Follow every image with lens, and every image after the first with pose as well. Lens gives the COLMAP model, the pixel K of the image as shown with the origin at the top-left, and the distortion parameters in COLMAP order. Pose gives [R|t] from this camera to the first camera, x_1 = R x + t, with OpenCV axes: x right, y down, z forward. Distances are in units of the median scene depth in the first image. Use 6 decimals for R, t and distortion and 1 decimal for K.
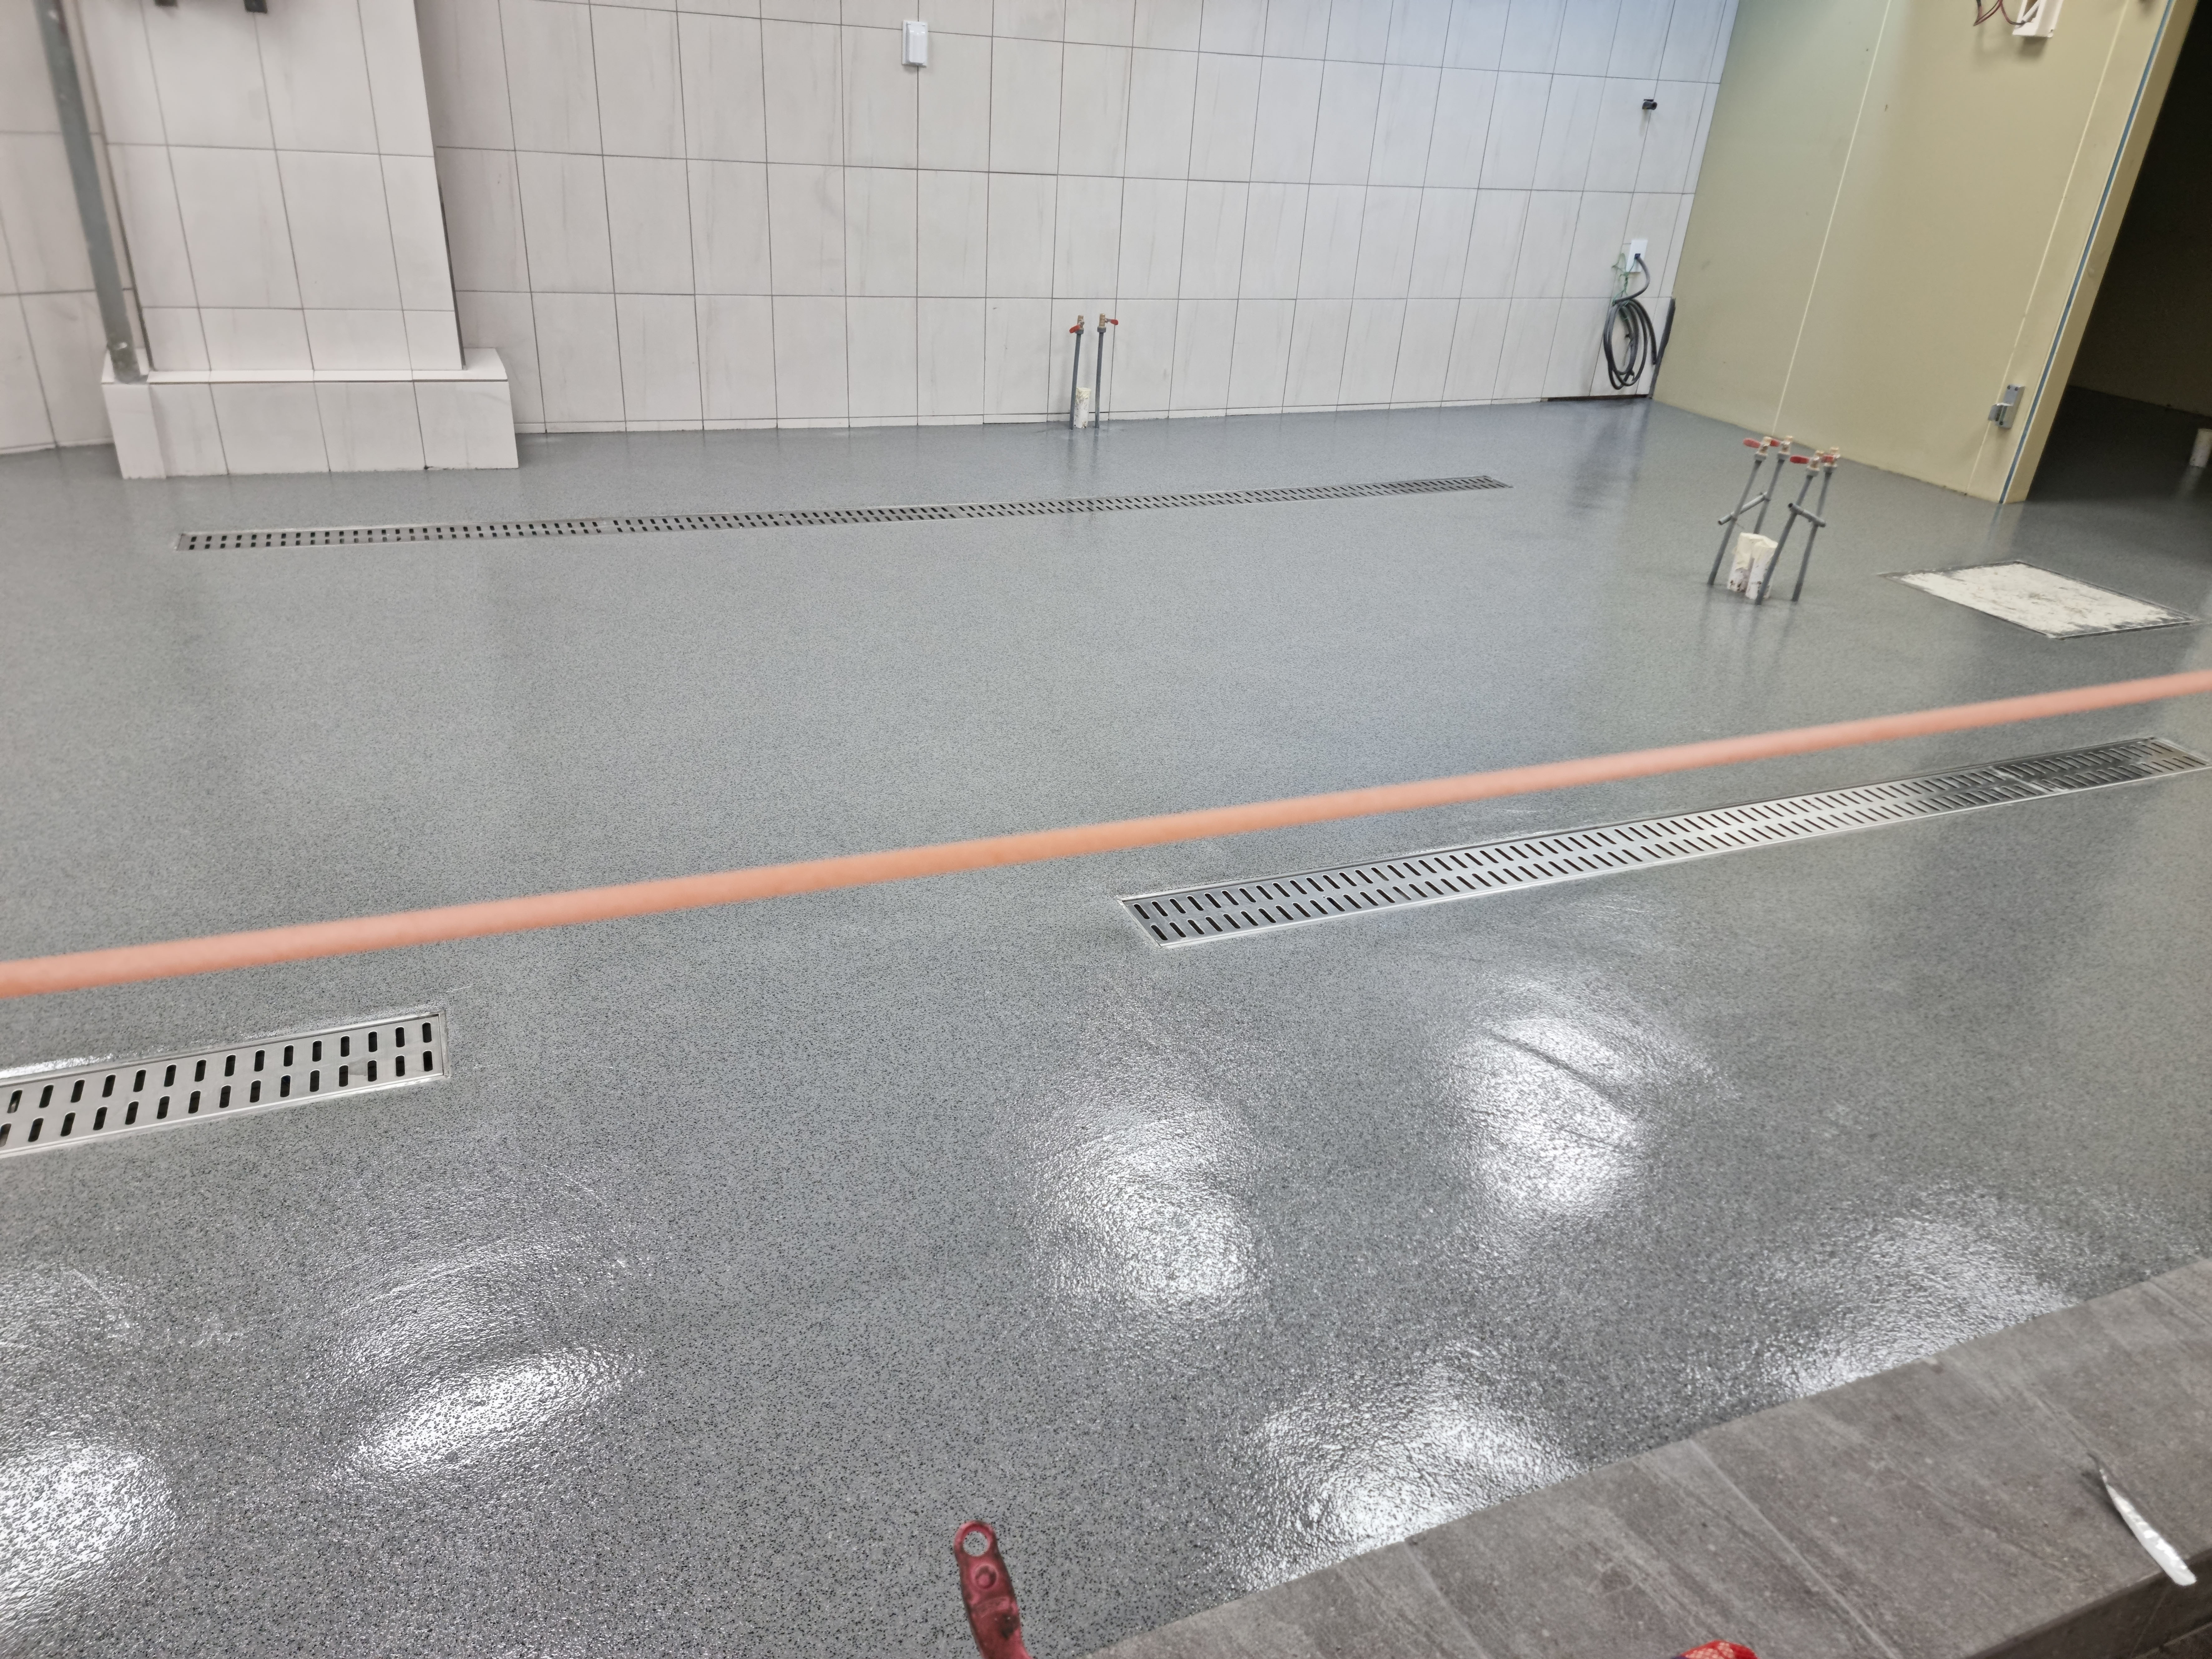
lens RADIAL K [[1565.8, 0, 1106.0], [0, 1565.8, 829.5], [0, 0, 1]] dist [0.093265, -0.058211]
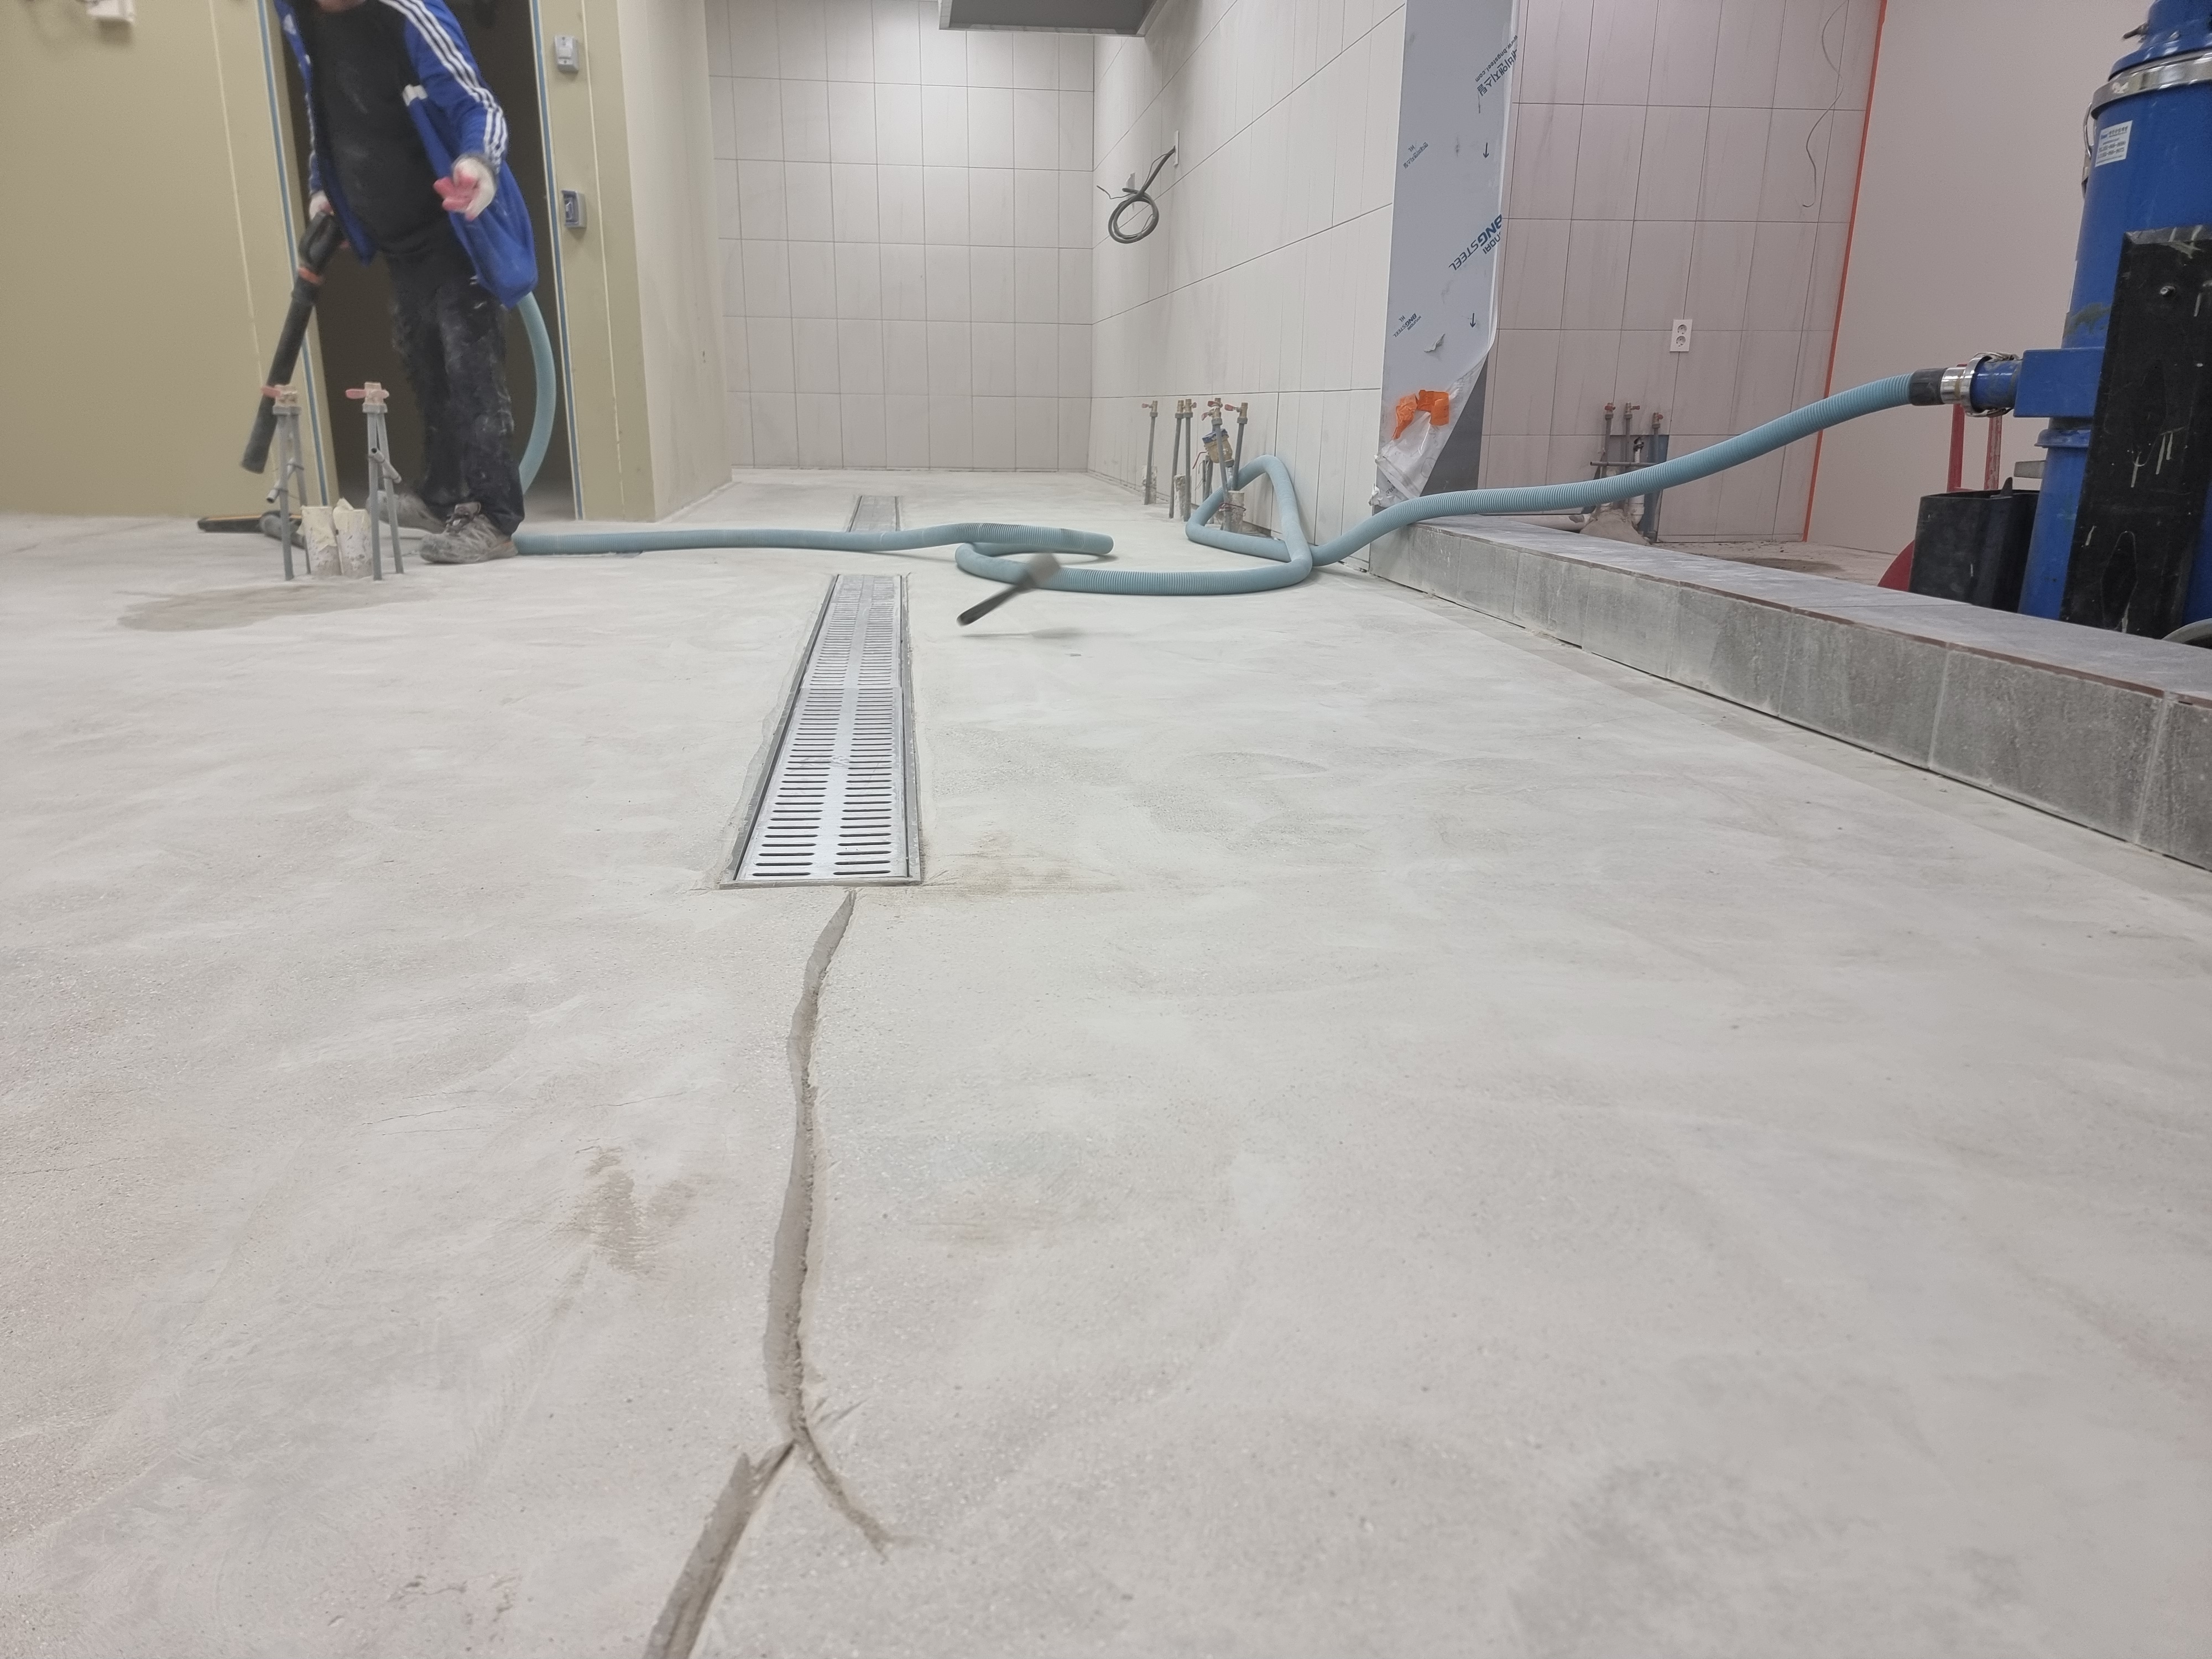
lens RADIAL K [[1565.8, 0, 1106.0], [0, 1565.8, 829.5], [0, 0, 1]] dist [0.093265, -0.058211]
pose [[0.285790, -0.304740, 0.908547, -0.210013], [0.430791, 0.887746, 0.162254, 0.002357], [-0.856004, 0.345023, 0.384988, 0.307983]]
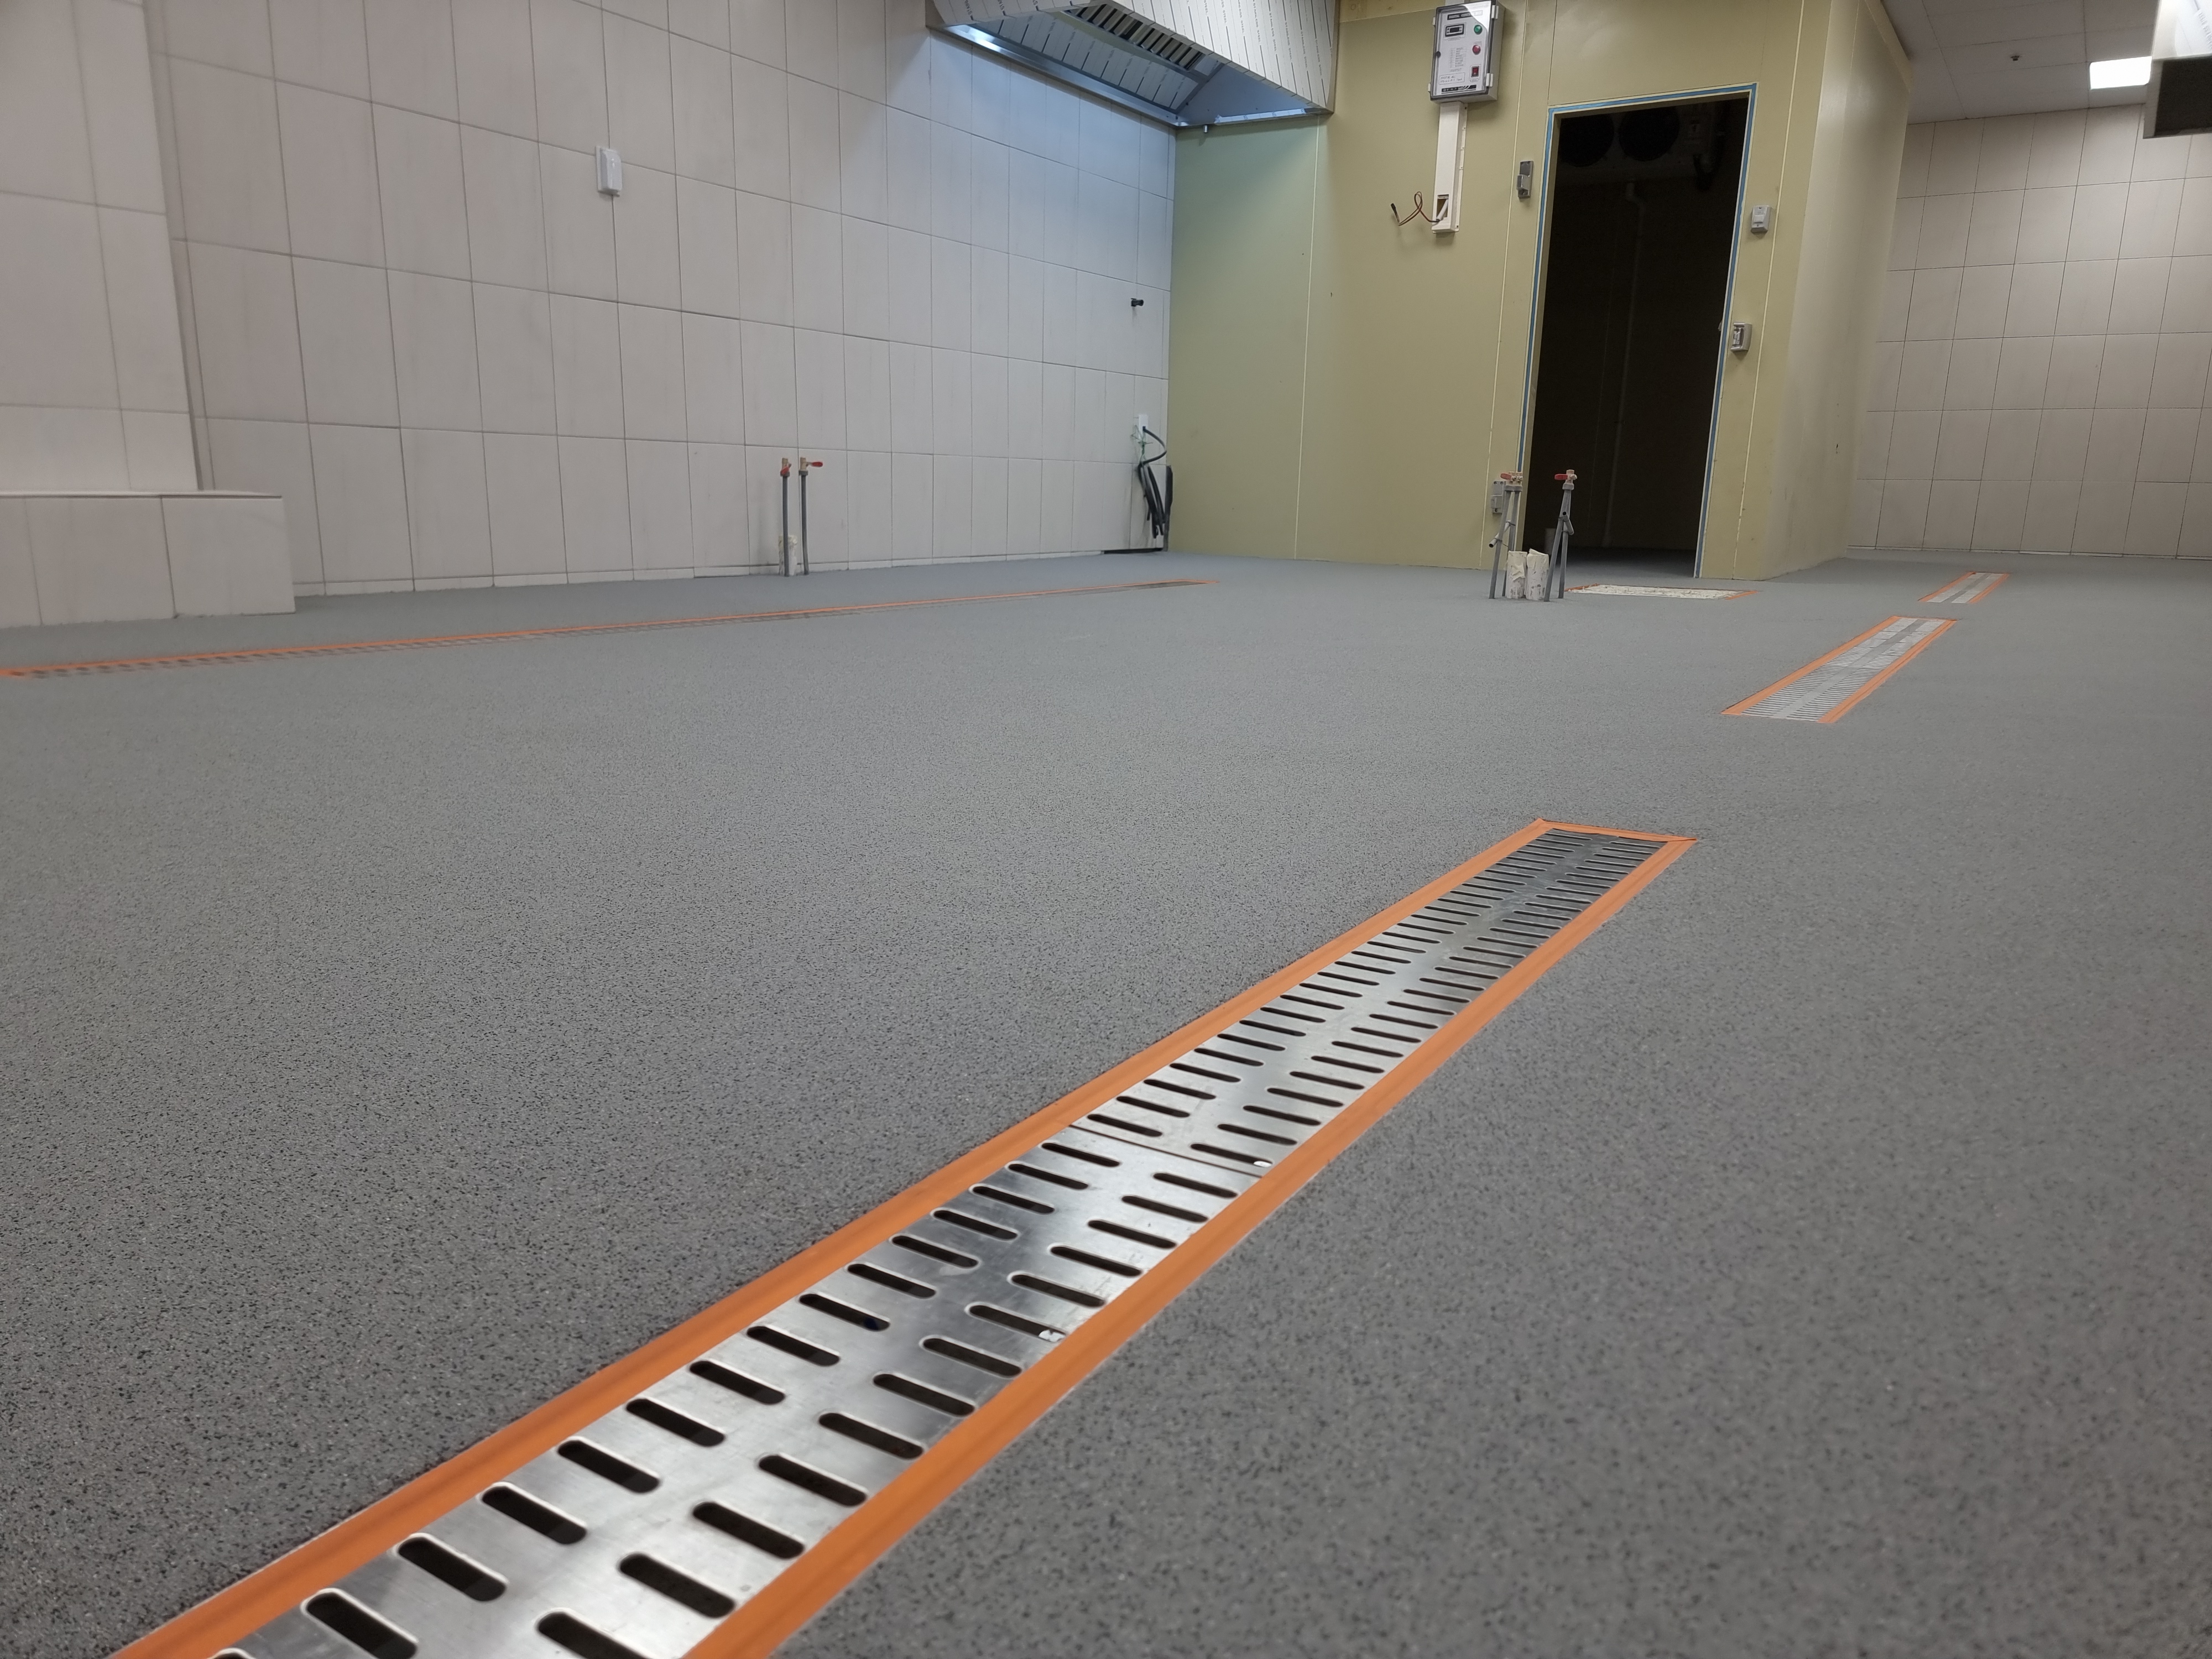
lens RADIAL K [[1565.8, 0, 1106.0], [0, 1565.8, 829.5], [0, 0, 1]] dist [0.093265, -0.058211]
pose [[0.822211, -0.163158, 0.545297, -0.411029], [0.276320, 0.951986, -0.131798, 0.066301], [-0.497611, 0.259042, 0.827817, 0.173949]]
